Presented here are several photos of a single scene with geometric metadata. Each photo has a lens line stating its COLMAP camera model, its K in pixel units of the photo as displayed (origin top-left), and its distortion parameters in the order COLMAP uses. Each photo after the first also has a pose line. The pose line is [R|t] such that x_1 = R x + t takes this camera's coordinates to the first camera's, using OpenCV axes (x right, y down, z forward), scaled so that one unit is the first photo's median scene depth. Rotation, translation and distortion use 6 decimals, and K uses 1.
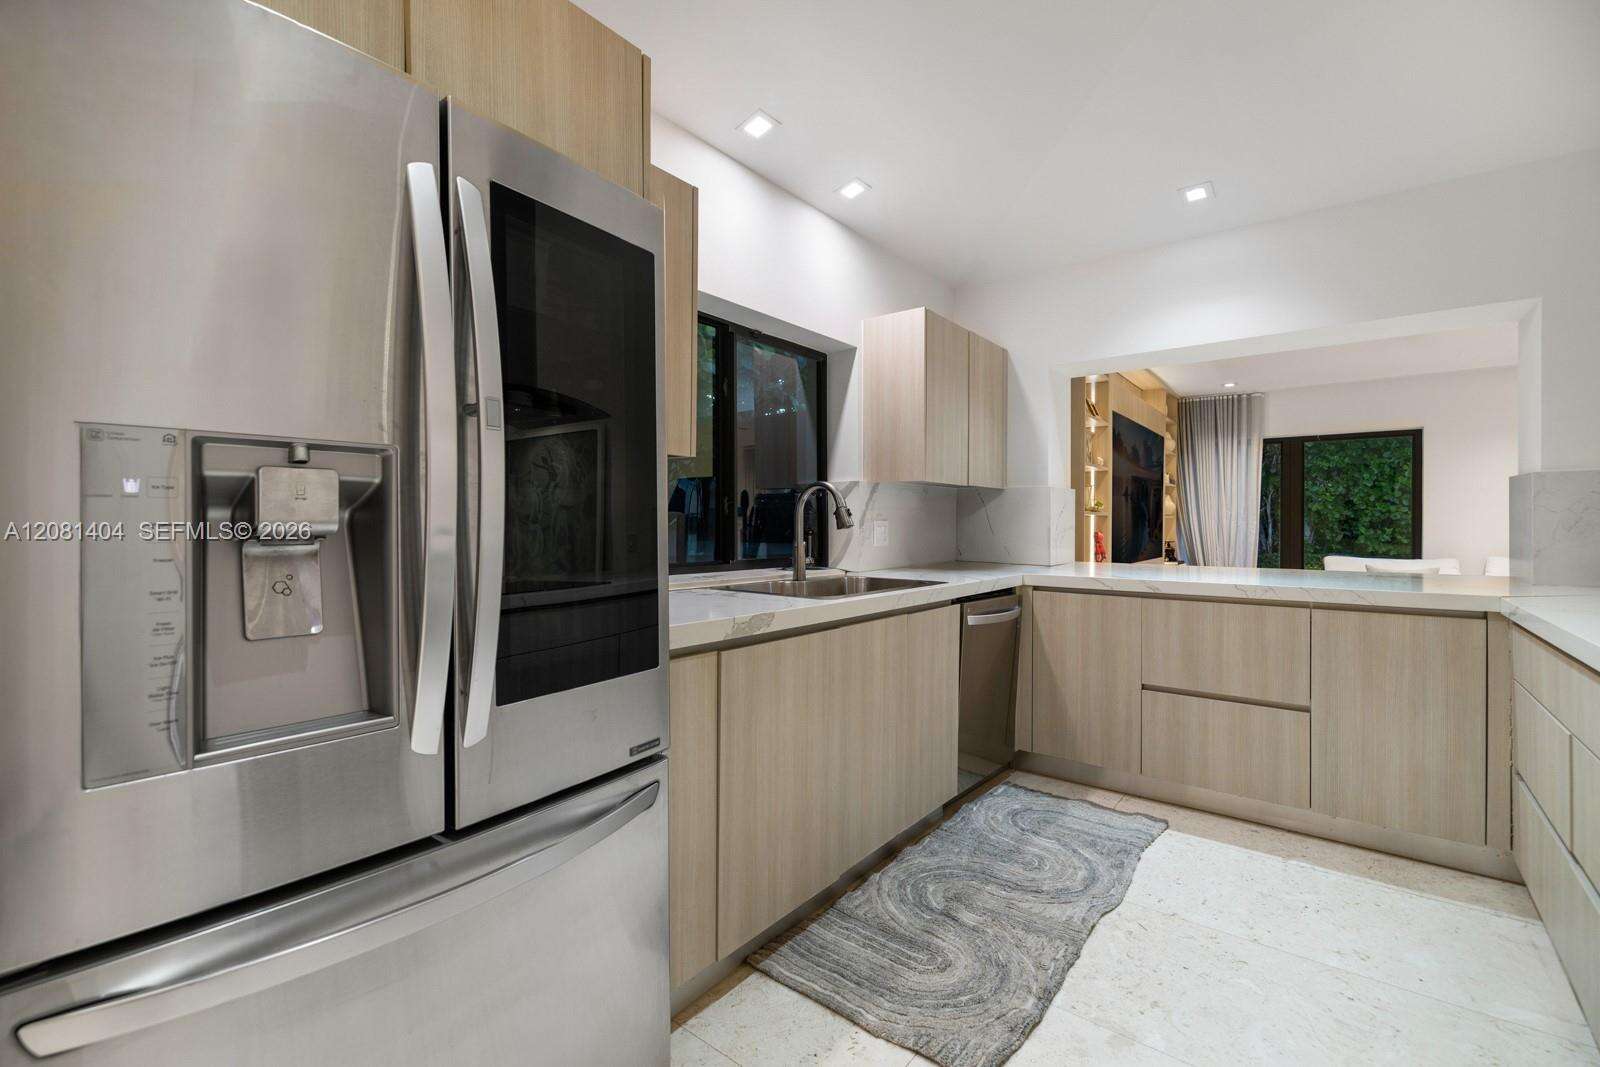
lens RADIAL K [[693.6, 0, 758.6], [0, 693.6, 528.7], [0, 0, 1]] dist [0.003006, -0.000982]
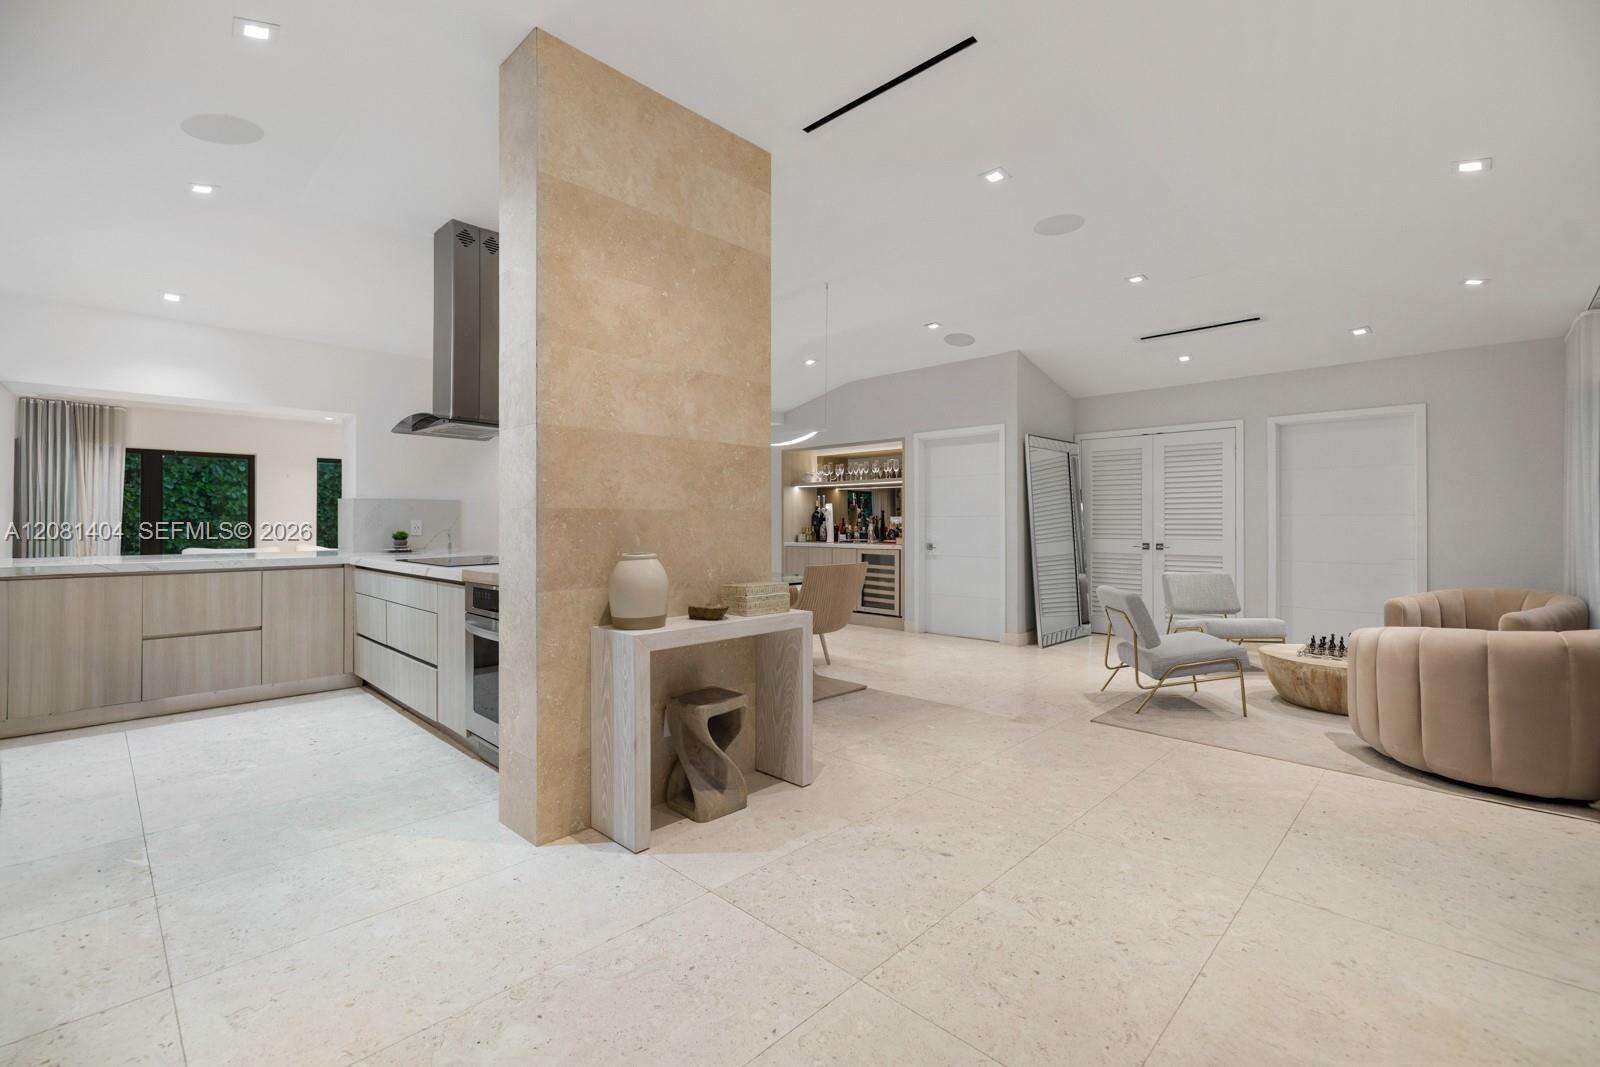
lens RADIAL K [[693.6, 0, 802.6], [0, 693.6, 526.0], [0, 0, 1]] dist [0.003006, -0.000982]
pose [[0.082027, -0.005048, 0.996617, -0.312564], [0.007548, 0.999962, 0.004443, 0.001024], [-0.996602, 0.007158, 0.082062, -0.191030]]
